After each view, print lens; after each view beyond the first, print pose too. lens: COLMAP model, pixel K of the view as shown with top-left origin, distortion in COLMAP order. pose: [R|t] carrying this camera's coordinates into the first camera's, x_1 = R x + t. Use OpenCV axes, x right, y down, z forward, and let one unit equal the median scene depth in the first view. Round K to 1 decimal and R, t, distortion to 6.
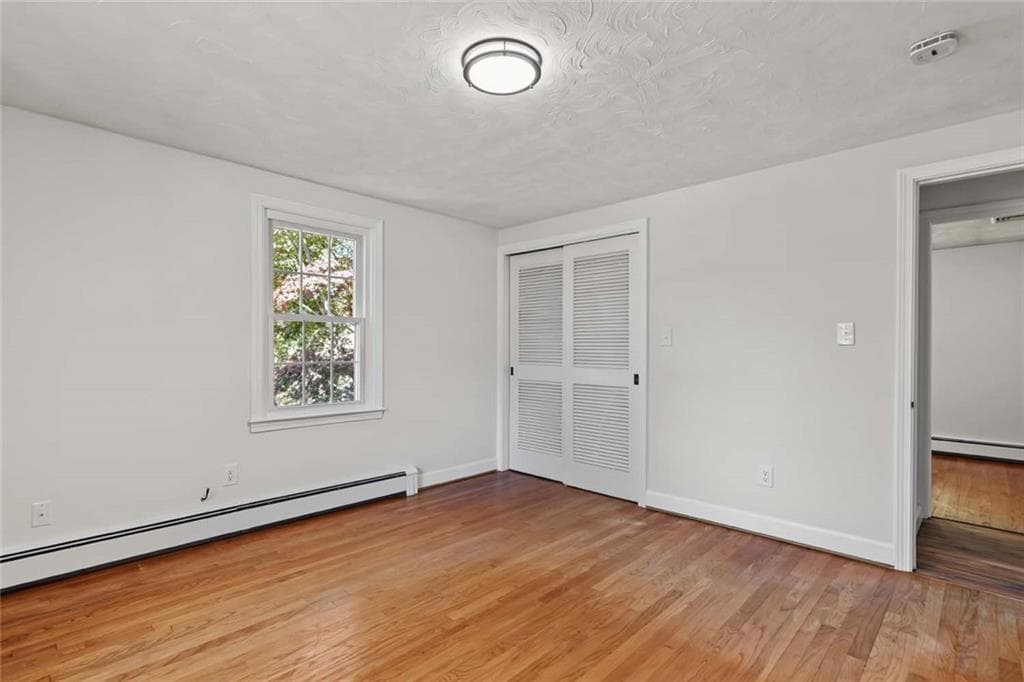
lens RADIAL K [[485.6, 0, 512.0], [0, 485.6, 341.0], [0, 0, 1]] dist [0.000772, 0.000029]
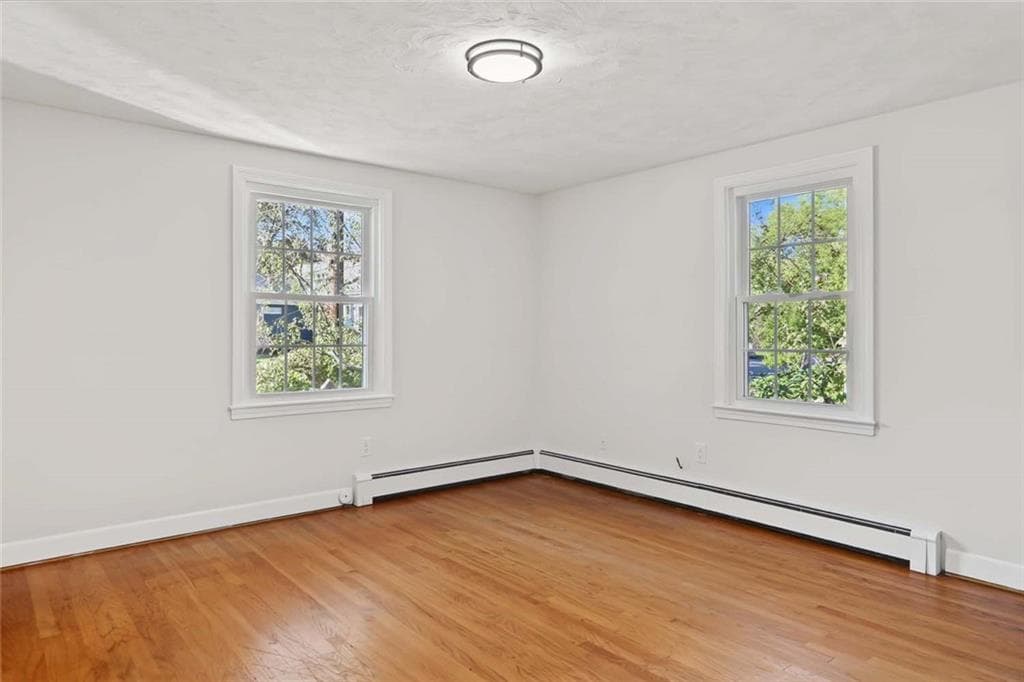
lens RADIAL K [[633.3, 0, 512.0], [0, 633.3, 341.0], [0, 0, 1]] dist [0.004999, 0.001681]
pose [[-0.103841, 0.009760, -0.994546, 0.936499], [0.014639, 0.999859, 0.008284, 0.014283], [0.994486, -0.013699, -0.103969, 0.829880]]
